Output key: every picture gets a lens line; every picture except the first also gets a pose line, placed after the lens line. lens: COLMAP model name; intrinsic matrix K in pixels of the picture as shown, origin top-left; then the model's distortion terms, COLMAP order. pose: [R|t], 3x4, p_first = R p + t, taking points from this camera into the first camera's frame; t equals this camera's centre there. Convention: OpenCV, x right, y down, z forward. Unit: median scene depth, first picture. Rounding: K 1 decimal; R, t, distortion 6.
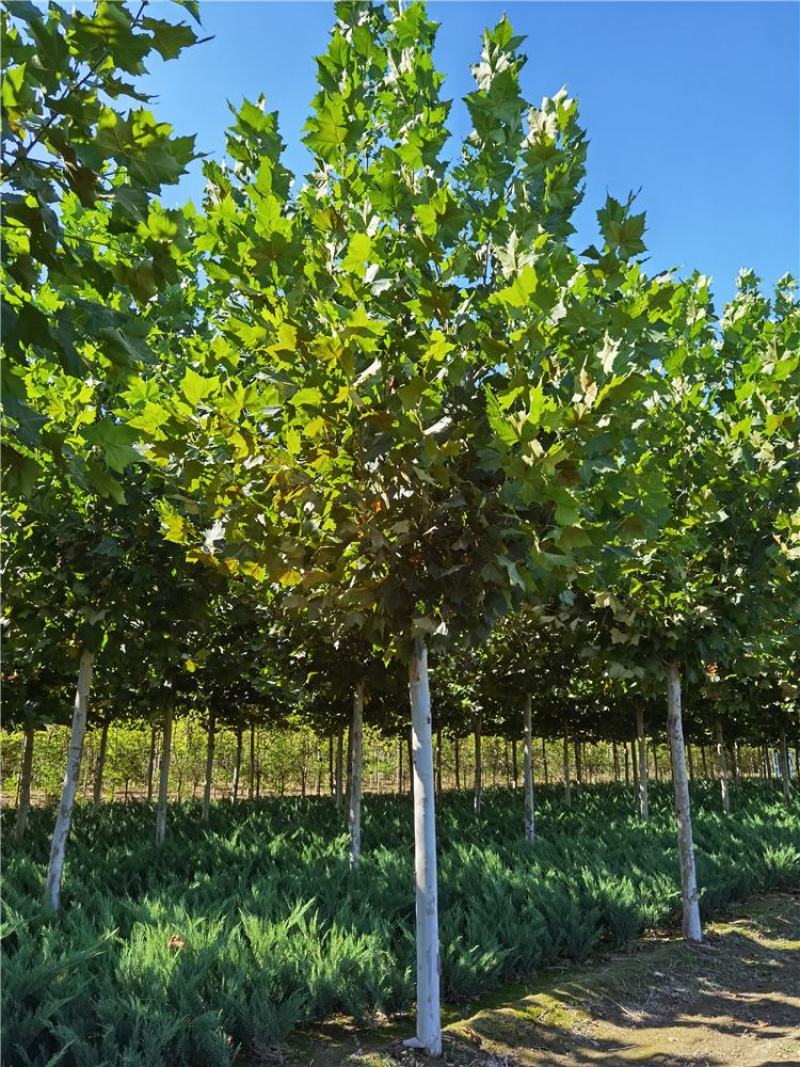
lens RADIAL K [[807.3, 0, 404.8], [0, 807.3, 532.7], [0, 0, 1]] dist [0.032407, -0.050673]
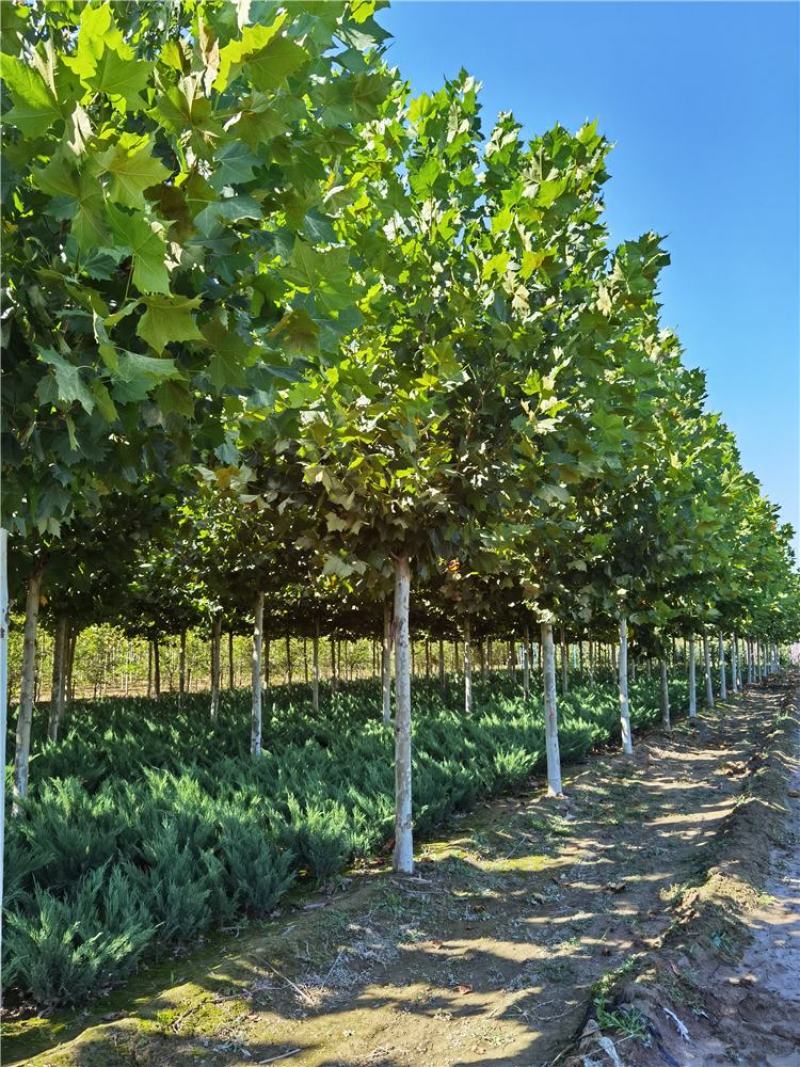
lens RADIAL K [[807.3, 0, 404.8], [0, 807.3, 532.7], [0, 0, 1]] dist [0.032407, -0.050673]
pose [[0.963861, 0.022335, 0.265469, 0.122195], [-0.054766, 0.991808, 0.115401, 0.043316], [-0.260717, -0.125770, 0.957188, 0.223280]]
